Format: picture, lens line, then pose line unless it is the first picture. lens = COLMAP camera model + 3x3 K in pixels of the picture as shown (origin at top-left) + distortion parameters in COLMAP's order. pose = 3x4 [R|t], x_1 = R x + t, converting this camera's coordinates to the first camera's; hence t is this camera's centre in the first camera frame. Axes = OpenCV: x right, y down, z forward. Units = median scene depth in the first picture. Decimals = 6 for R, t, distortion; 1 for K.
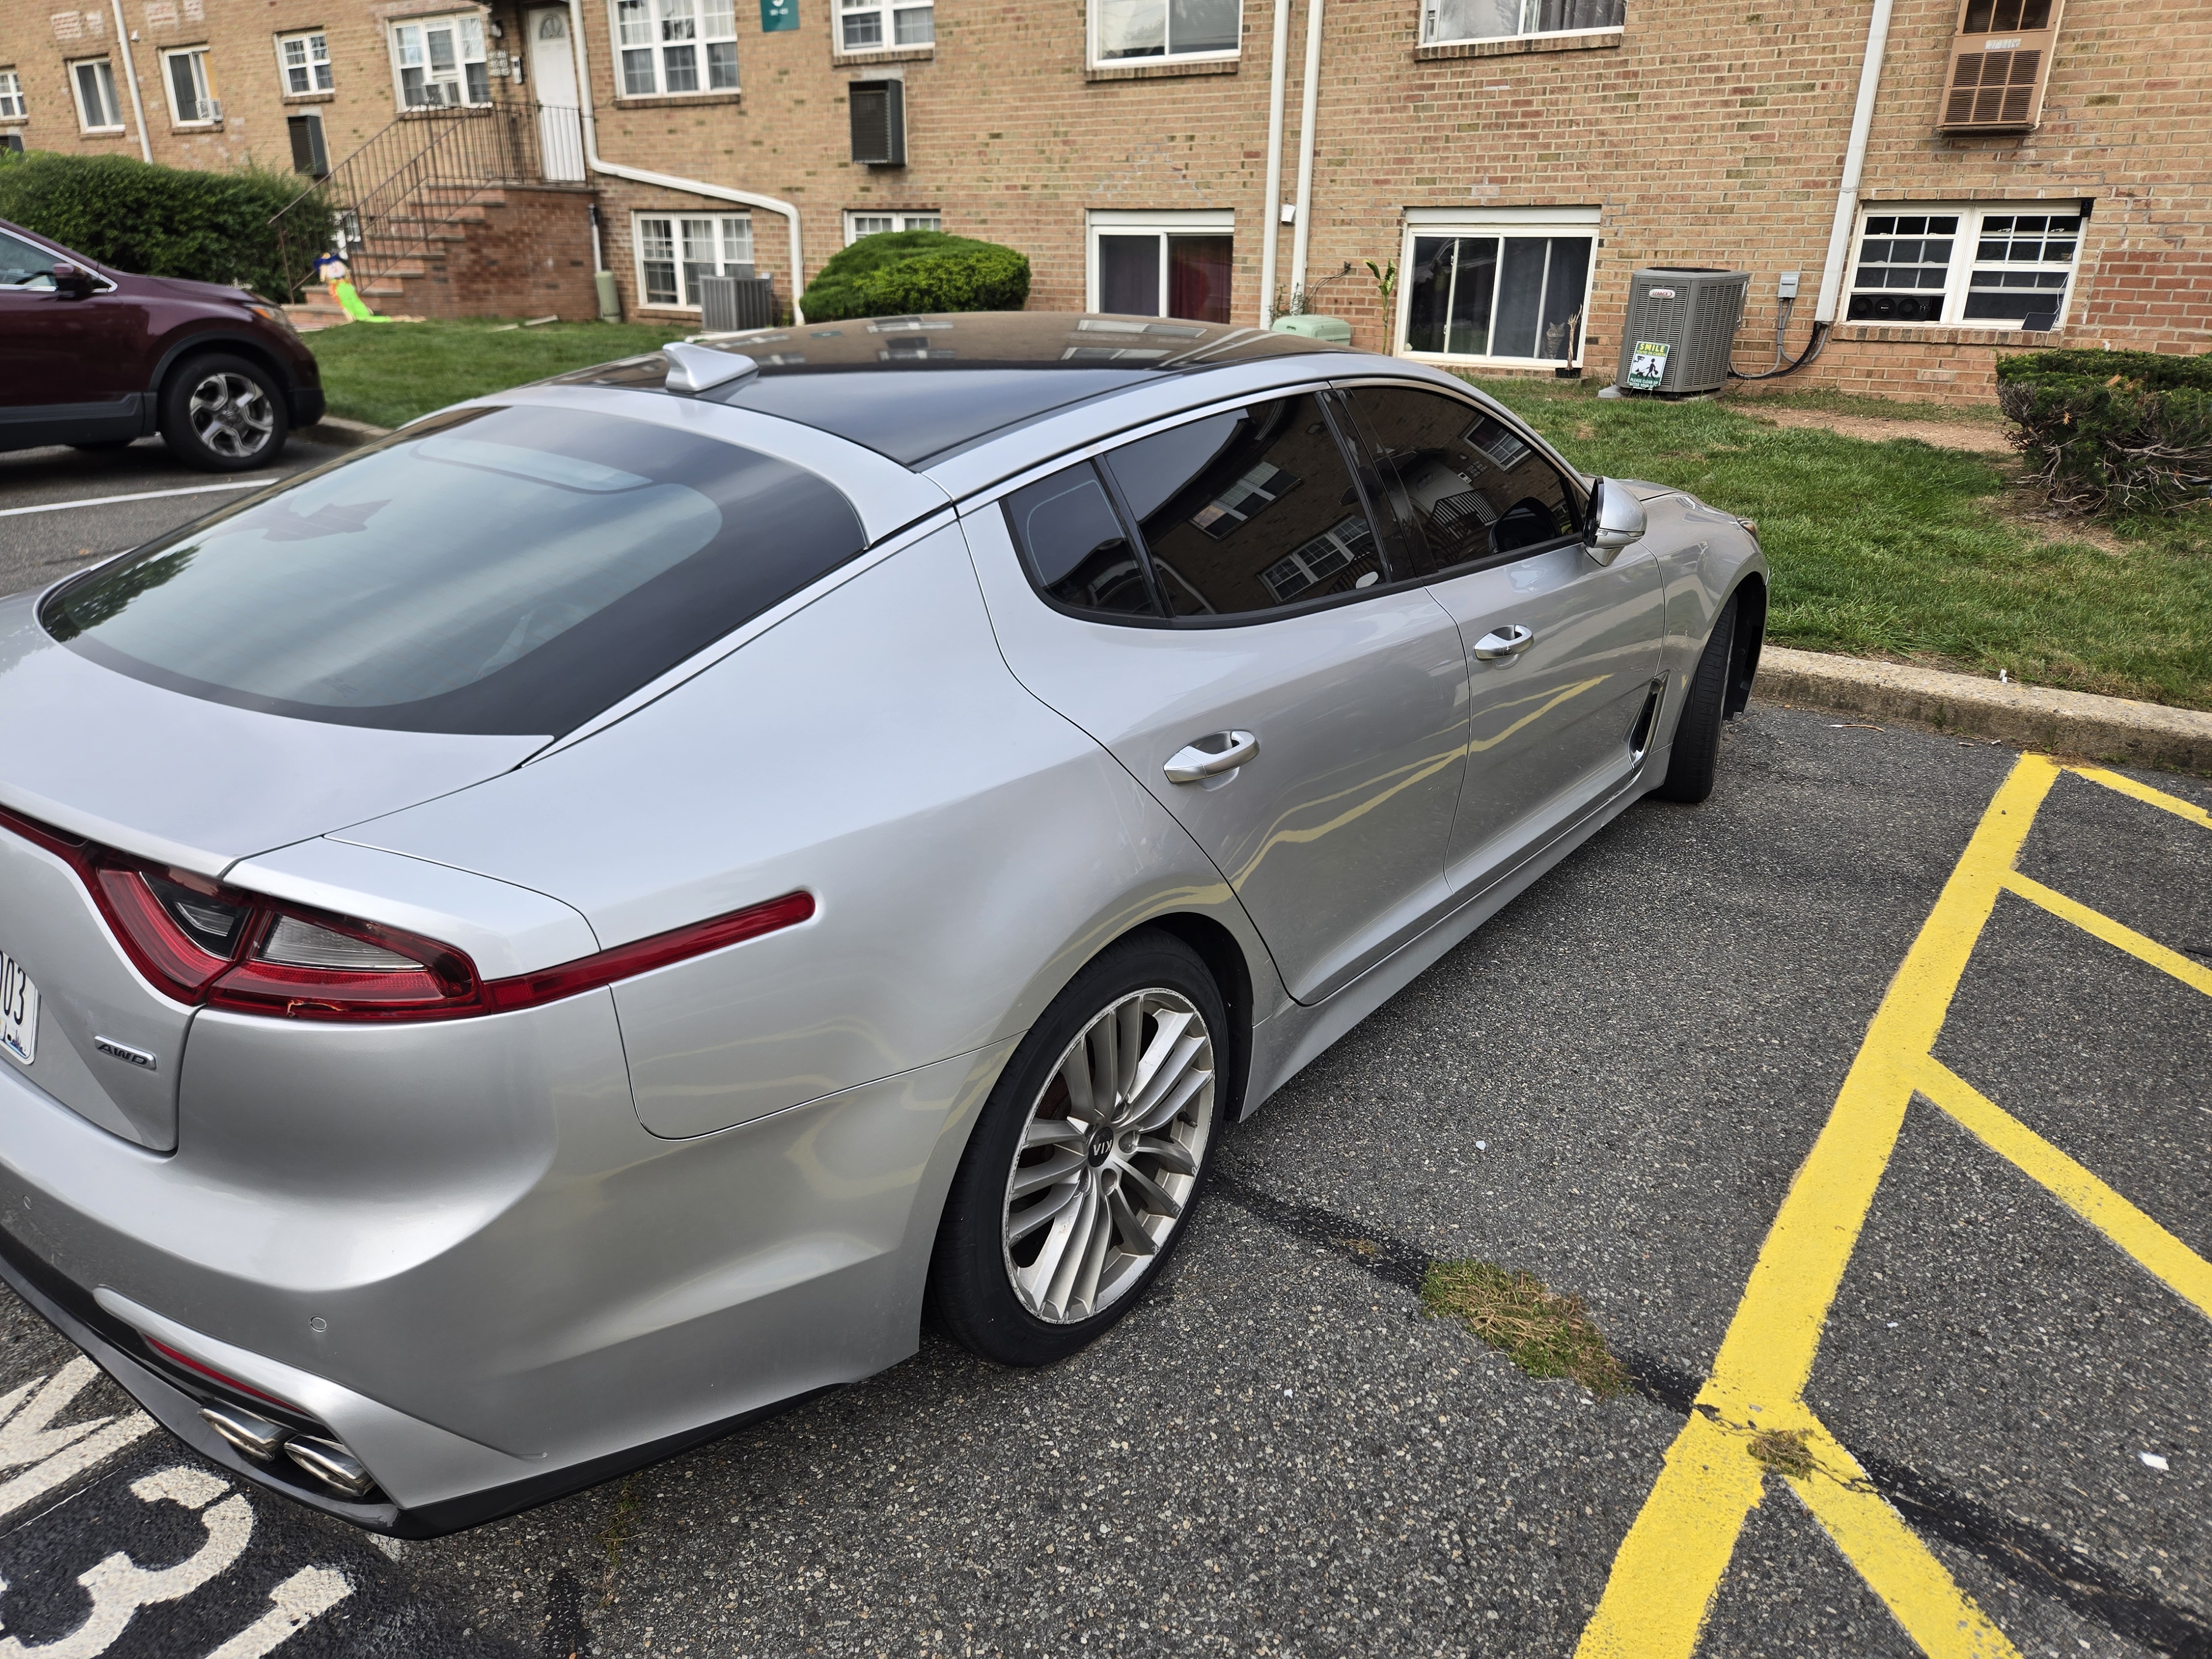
lens RADIAL K [[1452.5, 0, 1074.2], [0, 1452.5, 817.5], [0, 0, 1]] dist [0.054366, -0.037821]
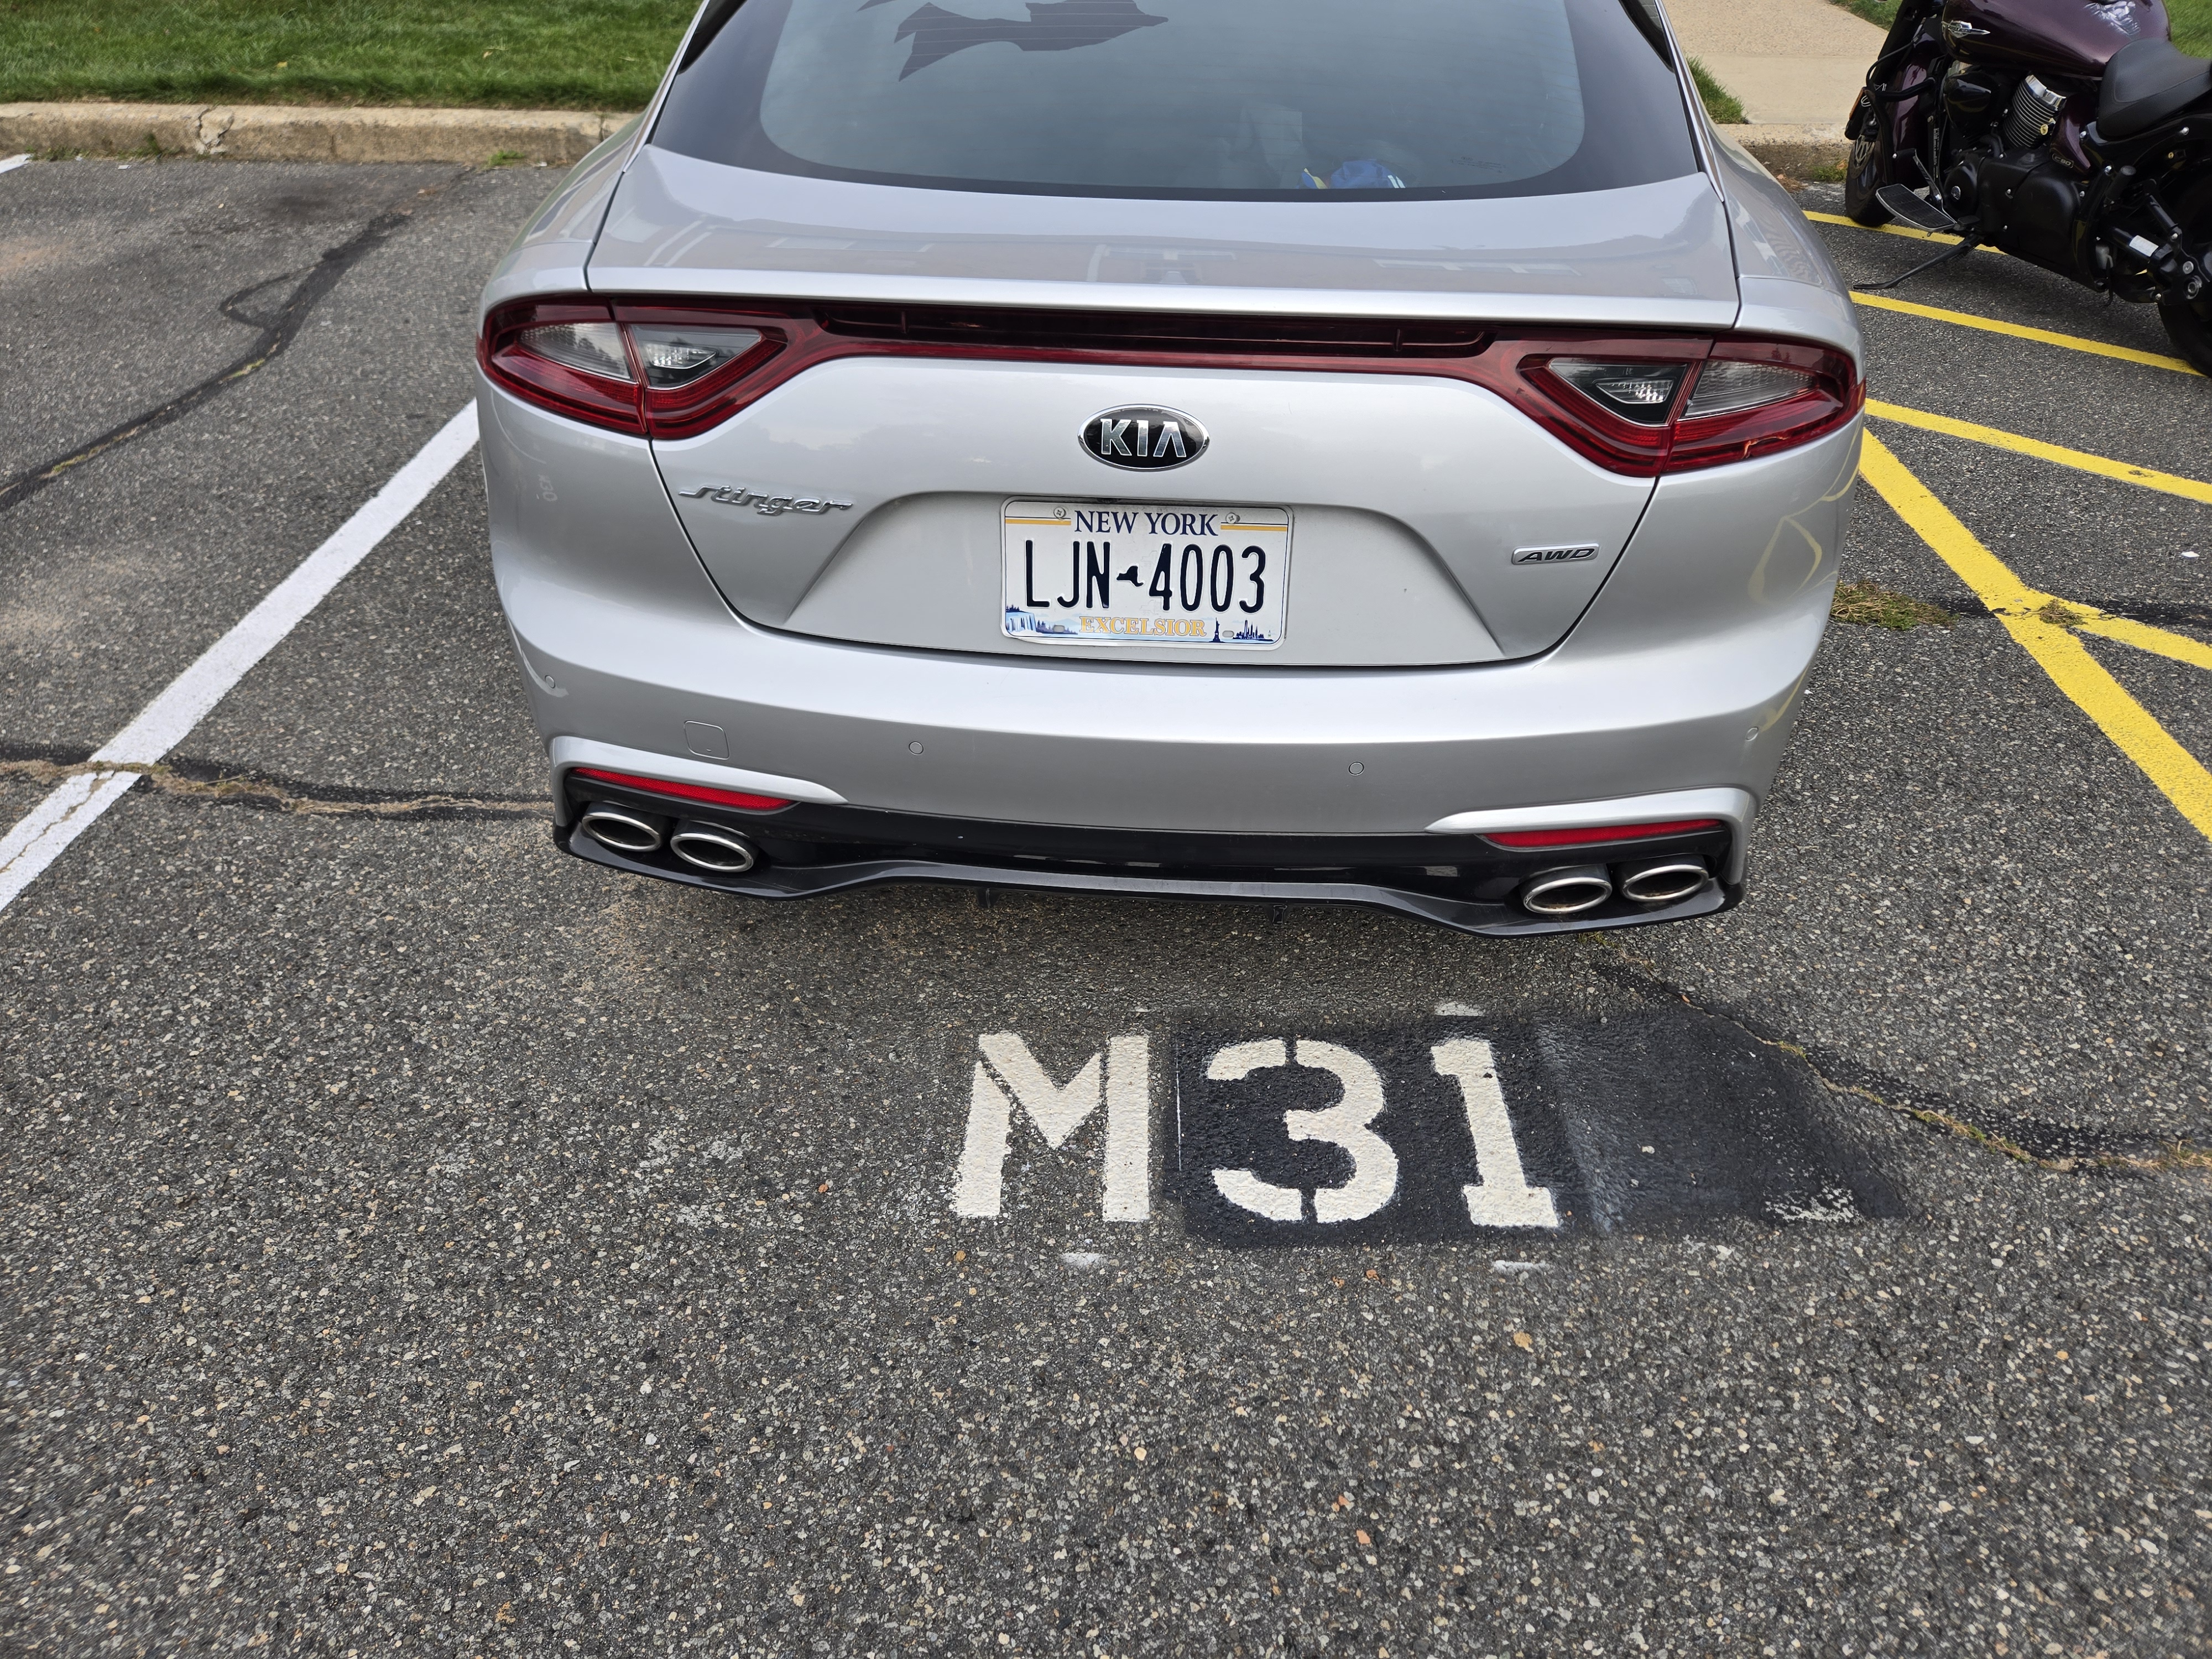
lens RADIAL K [[1452.5, 0, 1074.2], [0, 1452.5, 817.5], [0, 0, 1]] dist [0.054366, -0.037821]
pose [[0.839338, -0.335552, 0.427688, -0.101095], [0.222824, 0.929990, 0.292351, -0.002872], [-0.495845, -0.150082, 0.855344, 0.019726]]
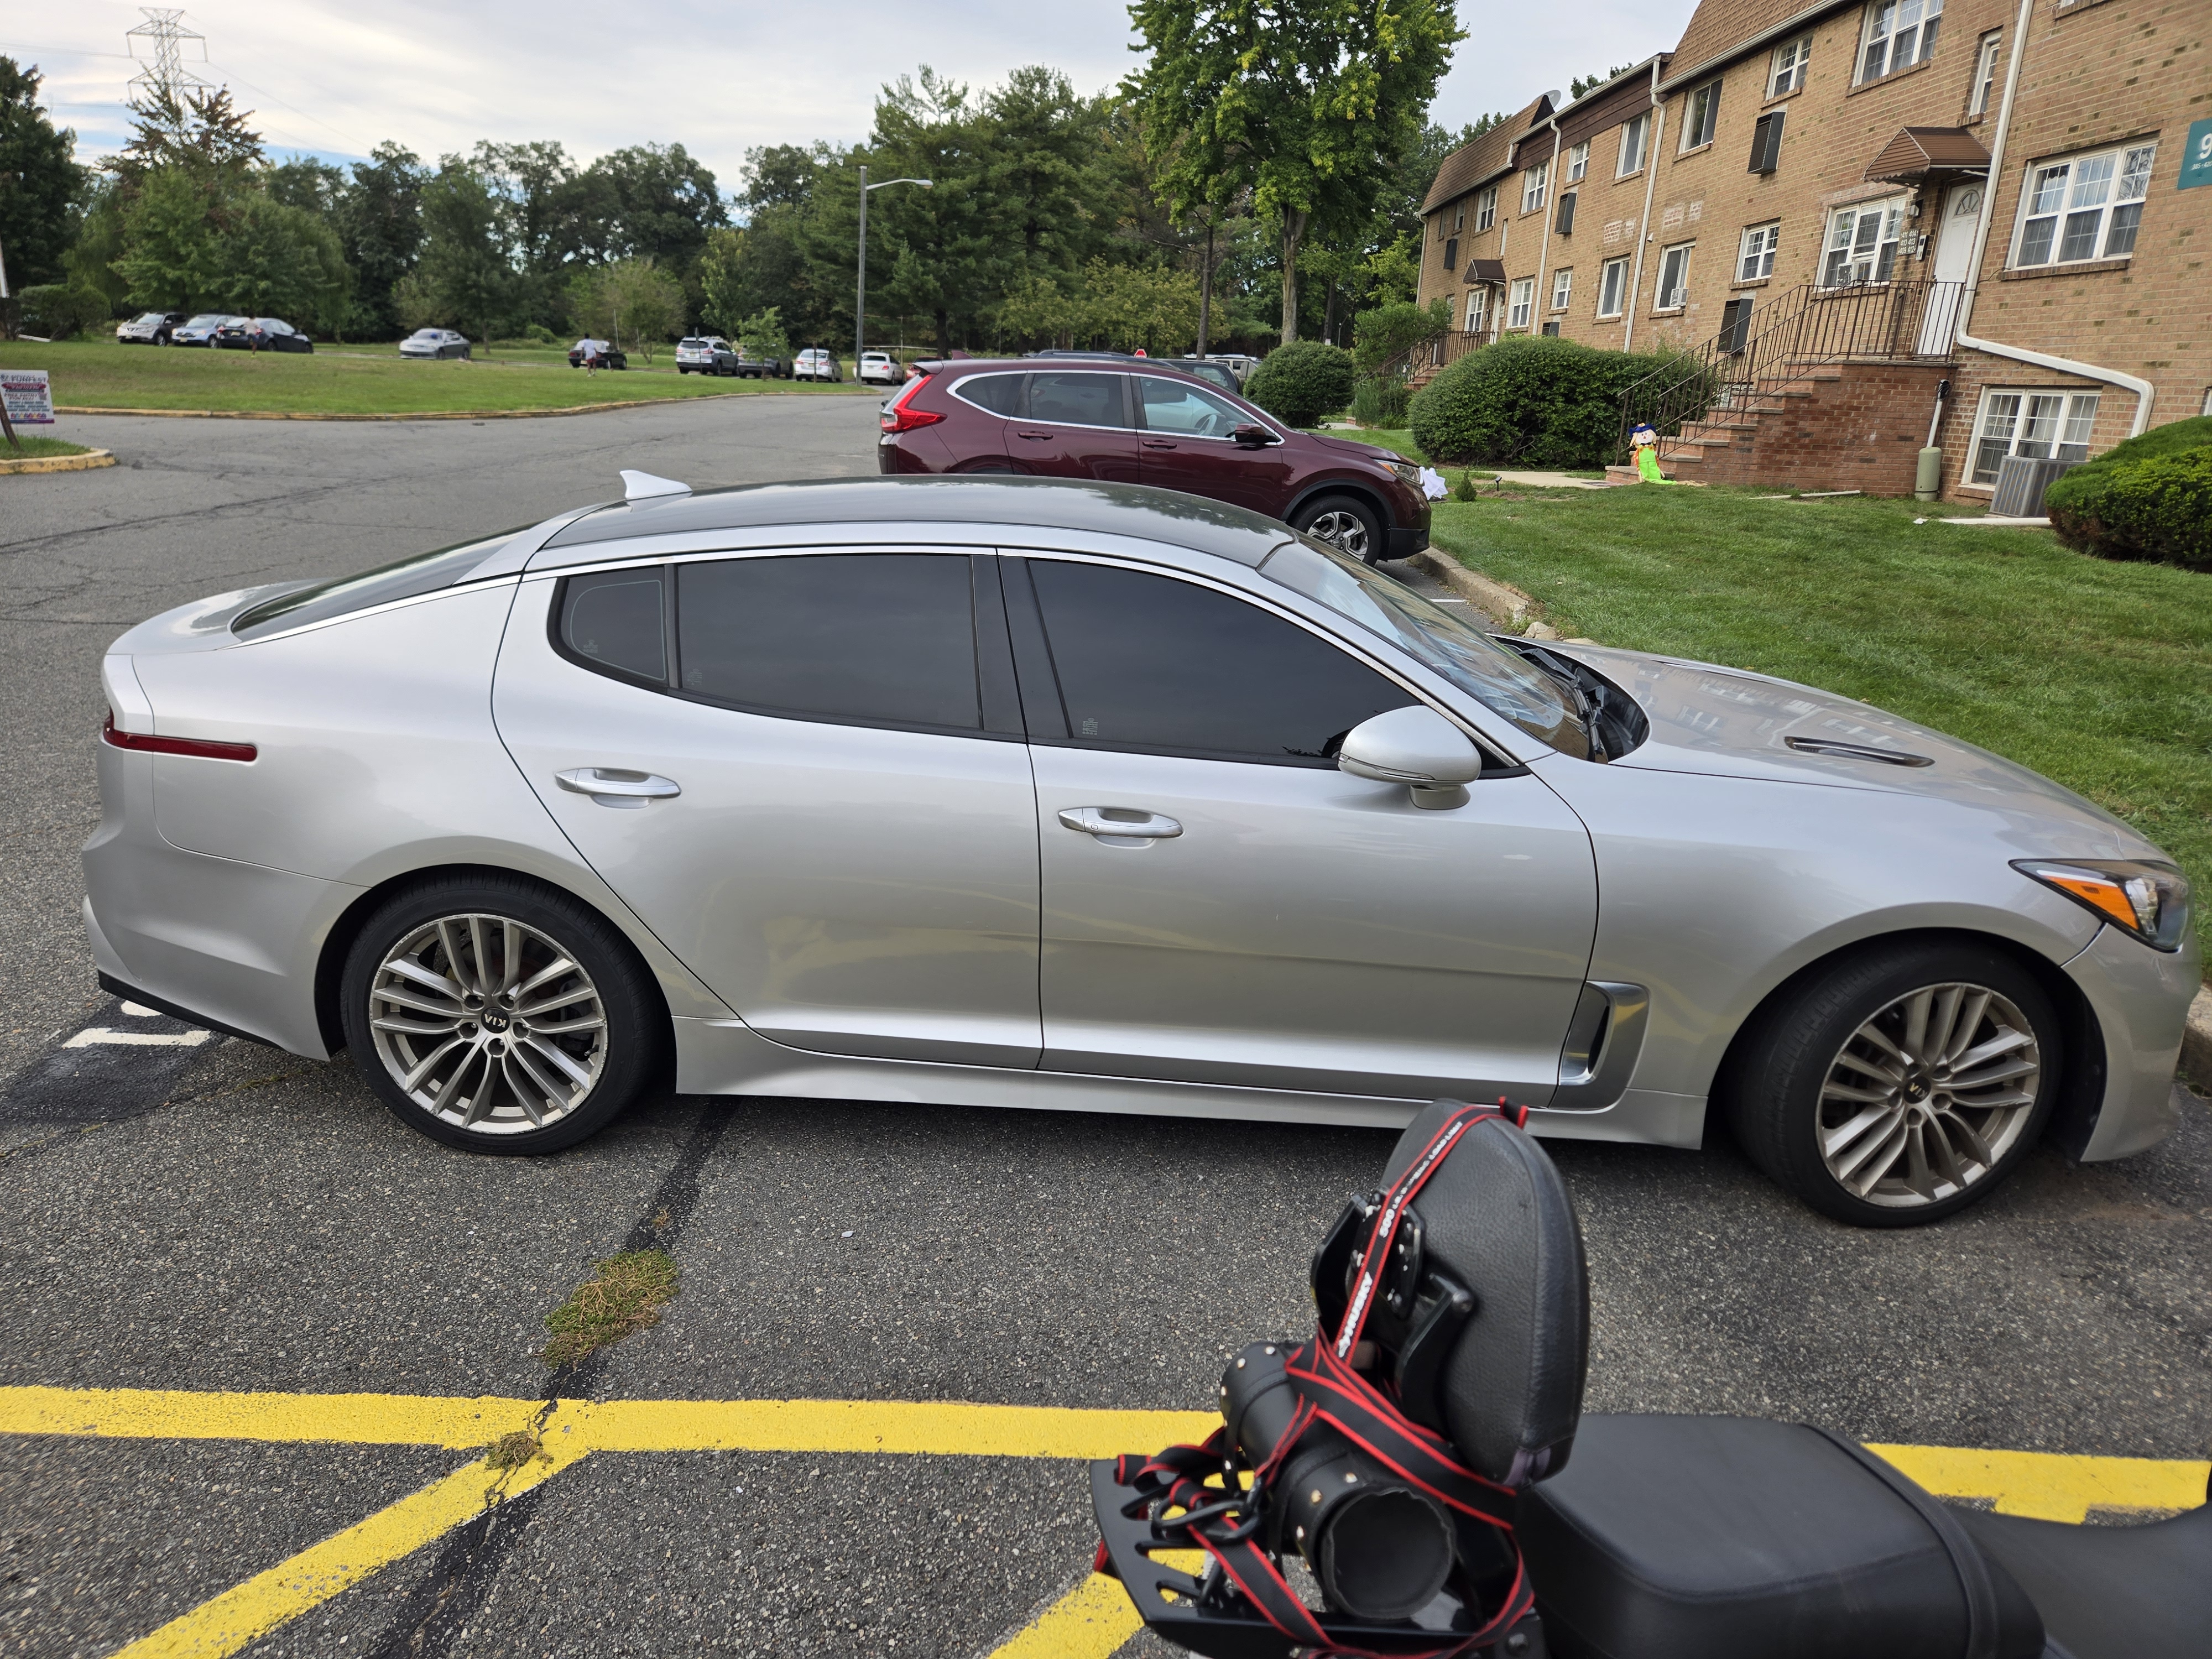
lens RADIAL K [[1452.5, 0, 1074.2], [0, 1452.5, 817.5], [0, 0, 1]] dist [0.054366, -0.037821]
pose [[0.591301, 0.246440, -0.767874, 0.146928], [-0.323709, 0.944621, 0.053892, -0.023454], [0.738631, 0.216701, 0.638330, 0.047362]]
